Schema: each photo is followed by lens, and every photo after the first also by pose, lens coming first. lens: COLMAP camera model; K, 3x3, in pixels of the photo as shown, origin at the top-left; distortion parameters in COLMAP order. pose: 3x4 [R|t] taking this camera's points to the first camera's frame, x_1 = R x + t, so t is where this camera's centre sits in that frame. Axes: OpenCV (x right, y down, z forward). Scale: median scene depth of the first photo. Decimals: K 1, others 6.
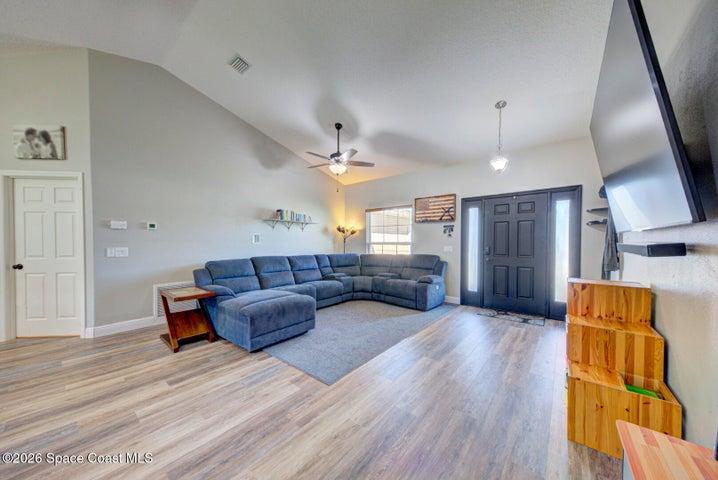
lens RADIAL K [[246.4, 0, 360.7], [0, 246.4, 246.3], [0, 0, 1]] dist [0.015369, -0.001863]
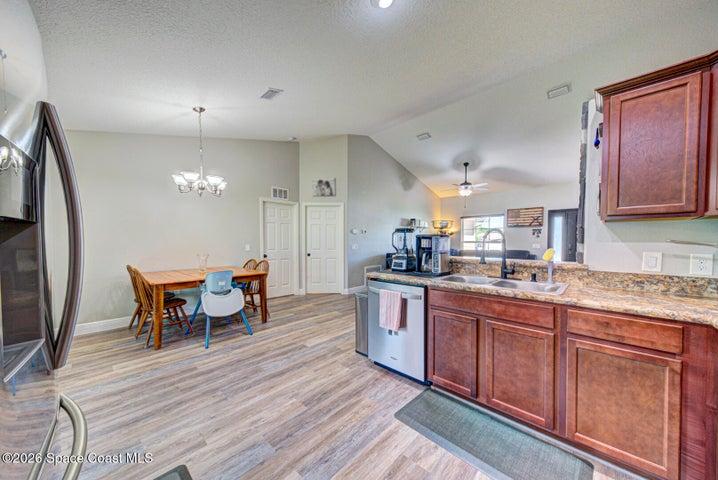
lens RADIAL K [[252.4, 0, 360.2], [0, 252.4, 245.6], [0, 0, 1]] dist [0.019476, -0.000230]
pose [[0.997726, 0.002115, -0.067368, -0.626273], [-0.001805, 0.999987, 0.004673, 0.003696], [0.067377, -0.004541, 0.997717, -0.582880]]
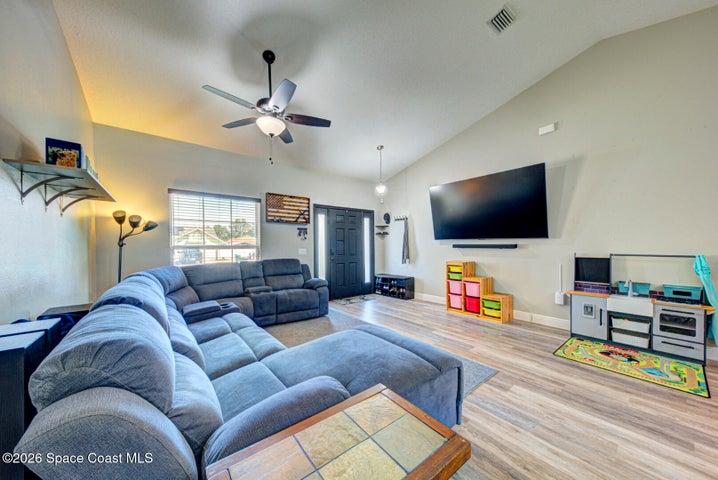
lens RADIAL K [[246.4, 0, 357.4], [0, 246.4, 246.6], [0, 0, 1]] dist [0.015369, -0.001863]
pose [[0.213086, -0.007106, 0.977008, -0.653840], [0.020681, 0.999782, 0.002761, -0.009672], [-0.976815, 0.019617, 0.213186, 0.659717]]
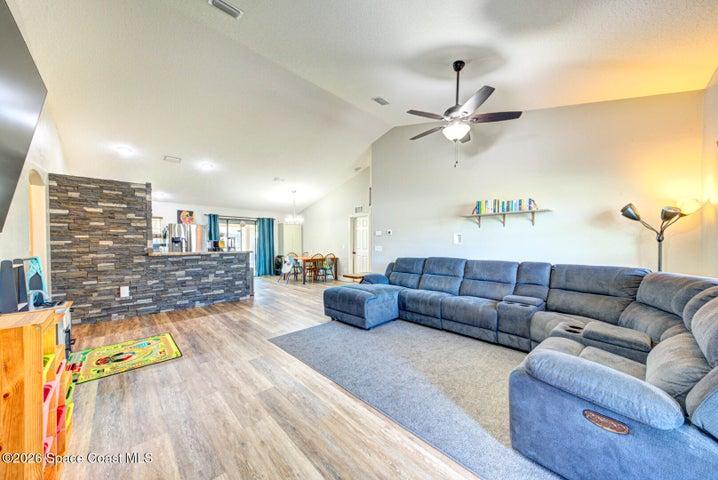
lens RADIAL K [[246.4, 0, 356.4], [0, 246.4, 247.4], [0, 0, 1]] dist [0.015369, -0.001863]
pose [[-0.125036, 0.015253, -0.992035, 0.606746], [-0.011672, 0.999790, 0.016844, -0.010258], [0.992084, 0.013685, -0.124832, 0.816929]]
